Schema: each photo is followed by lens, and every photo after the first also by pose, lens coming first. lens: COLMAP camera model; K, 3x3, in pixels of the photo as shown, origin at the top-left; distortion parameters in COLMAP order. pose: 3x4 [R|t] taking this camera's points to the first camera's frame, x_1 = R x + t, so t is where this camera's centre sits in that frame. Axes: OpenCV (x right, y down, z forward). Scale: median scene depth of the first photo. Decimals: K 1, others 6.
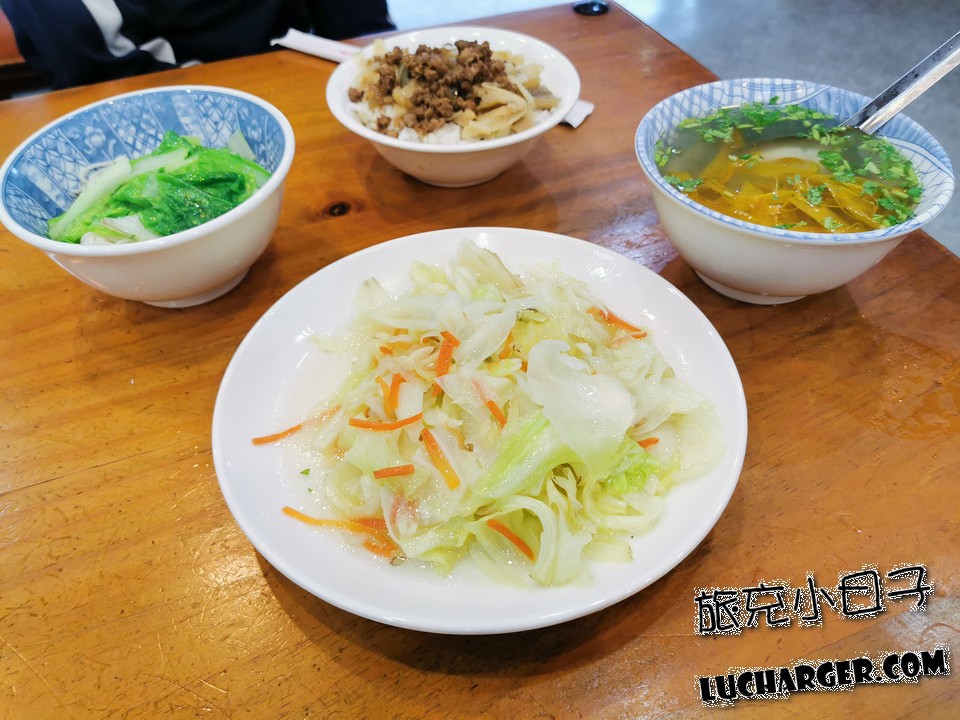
lens RADIAL K [[752.6, 0, 476.4], [0, 752.6, 359.9], [0, 0, 1]] dist [0.079538, -0.161523]
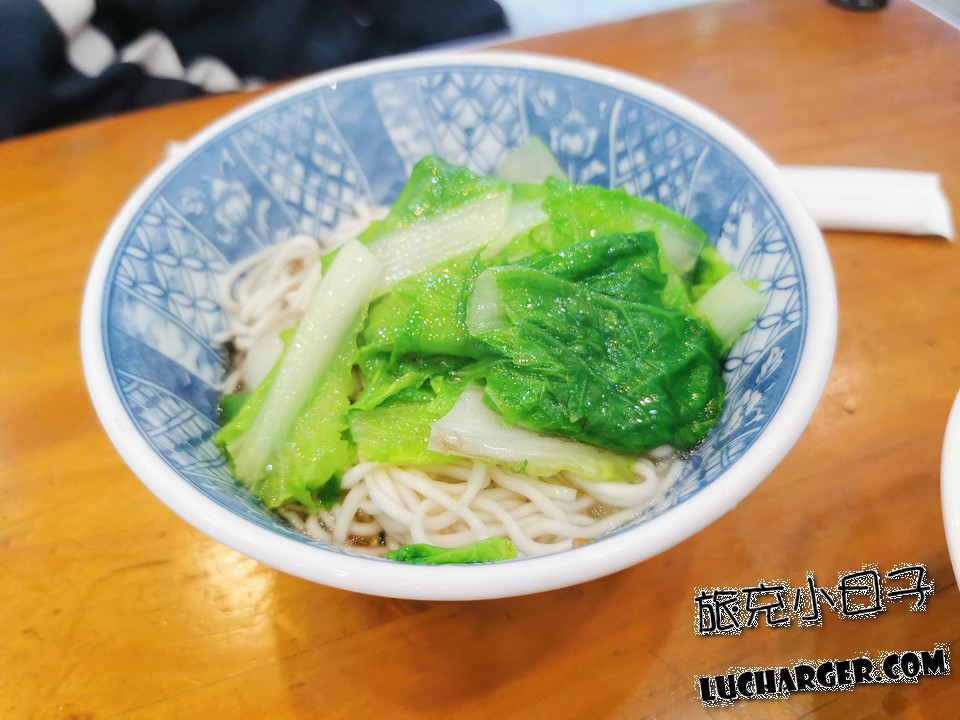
lens RADIAL K [[783.1, 0, 479.9], [0, 783.1, 357.3], [0, 0, 1]] dist [-0.006085, -0.001757]
pose [[0.971492, -0.185299, 0.147879, -0.458670], [0.178291, 0.982181, 0.059430, -0.212620], [-0.156257, -0.031370, 0.987218, 0.544393]]
